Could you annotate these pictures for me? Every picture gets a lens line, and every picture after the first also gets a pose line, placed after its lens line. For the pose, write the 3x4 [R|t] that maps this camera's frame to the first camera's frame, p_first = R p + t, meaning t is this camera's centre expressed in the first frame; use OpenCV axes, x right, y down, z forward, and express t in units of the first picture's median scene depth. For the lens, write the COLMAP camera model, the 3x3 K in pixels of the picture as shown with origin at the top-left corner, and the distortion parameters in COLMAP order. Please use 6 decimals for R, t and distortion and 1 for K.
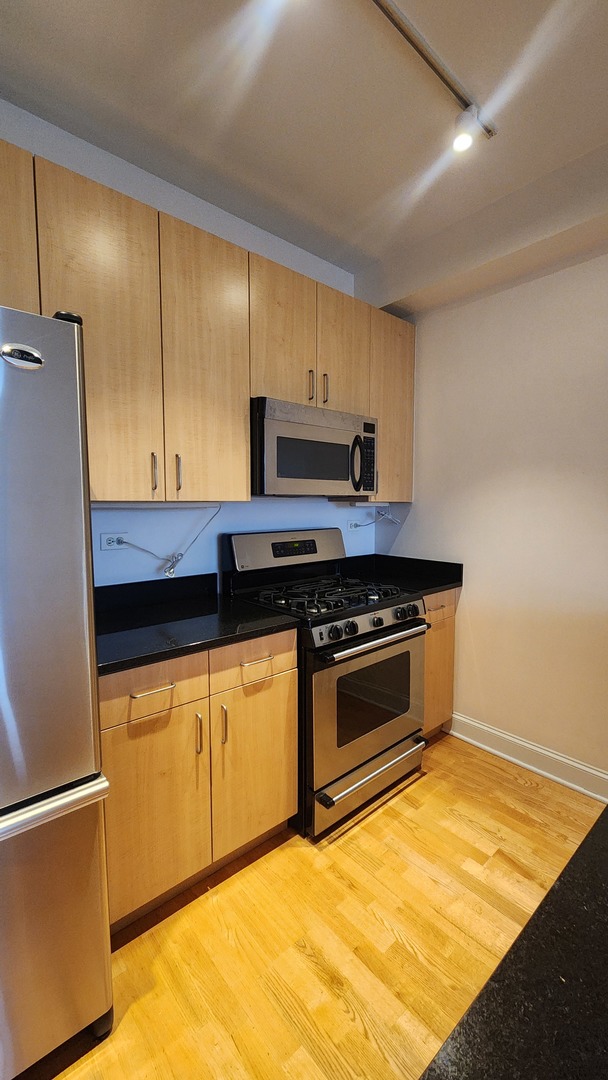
lens RADIAL K [[440.6, 0, 299.4], [0, 440.6, 537.1], [0, 0, 1]] dist [0.000078, -0.001397]
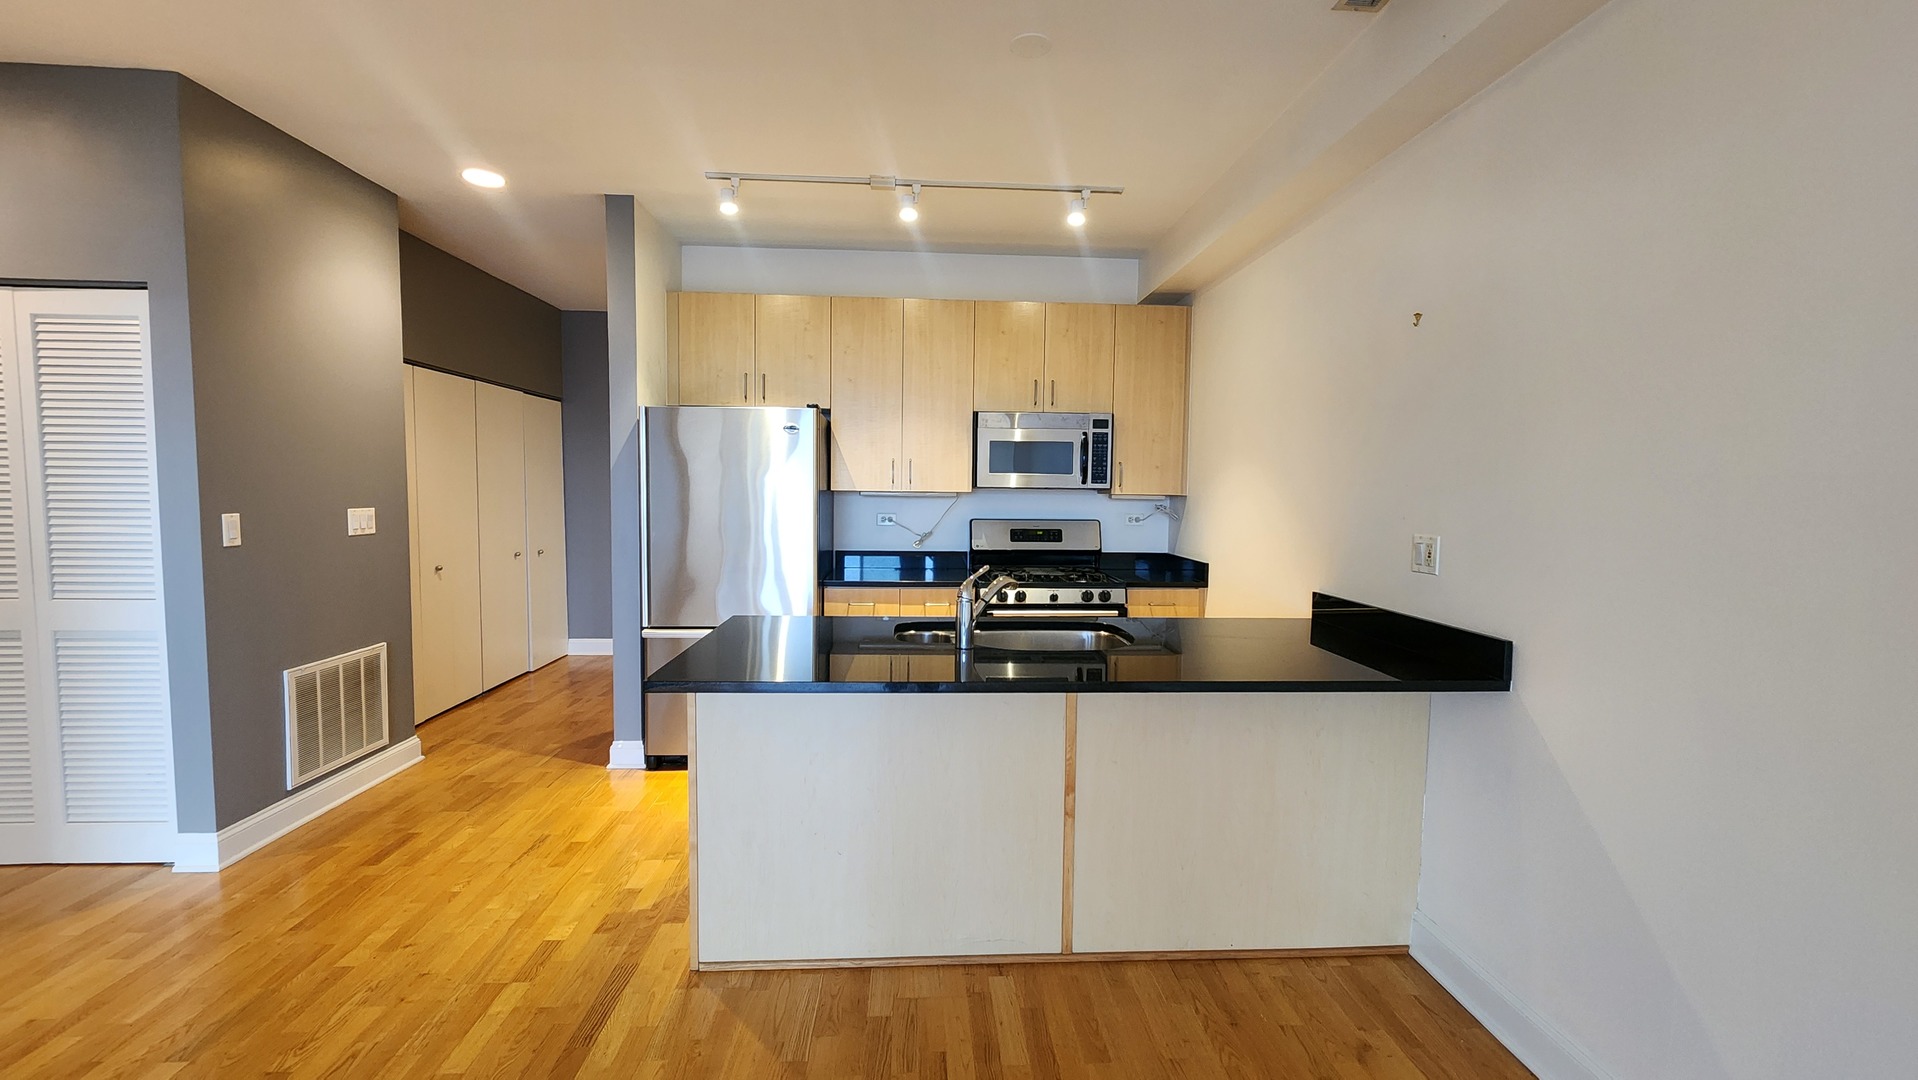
lens RADIAL K [[782.4, 0, 960.5], [0, 782.4, 544.2], [0, 0, 1]] dist [0.000078, -0.001397]
pose [[0.786050, 0.053620, -0.615833, 1.215340], [-0.061188, 0.998087, 0.008801, 0.048484], [0.615127, 0.030764, 0.787828, -0.761737]]
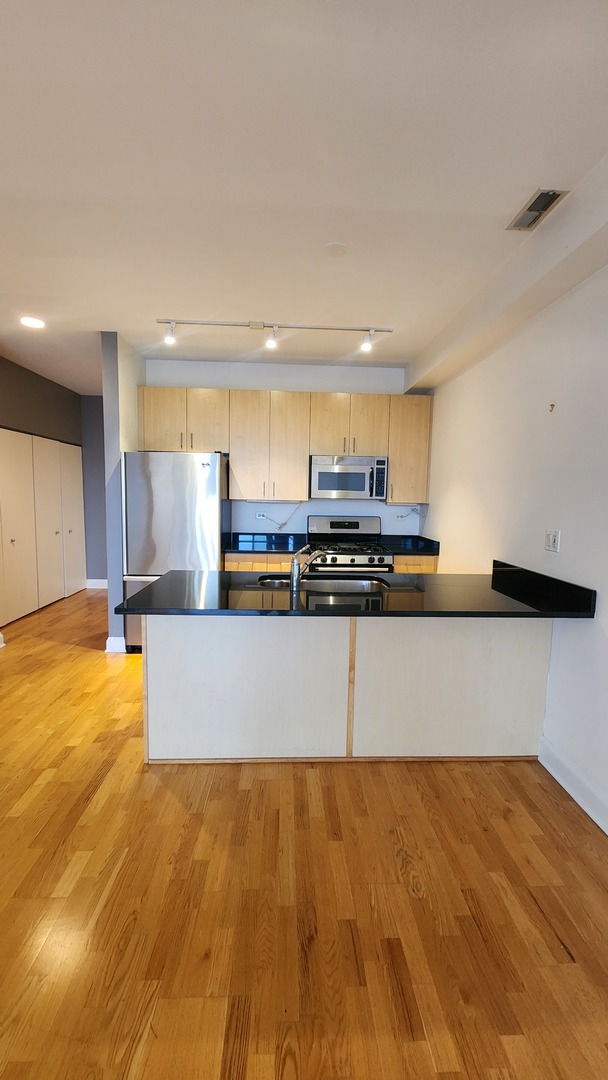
lens RADIAL K [[440.6, 0, 307.1], [0, 440.6, 541.1], [0, 0, 1]] dist [0.000078, -0.001397]
pose [[0.778001, 0.081313, -0.622979, 1.266117], [-0.069378, 0.996644, 0.043443, 0.026330], [0.624420, 0.009423, 0.781032, -0.741211]]
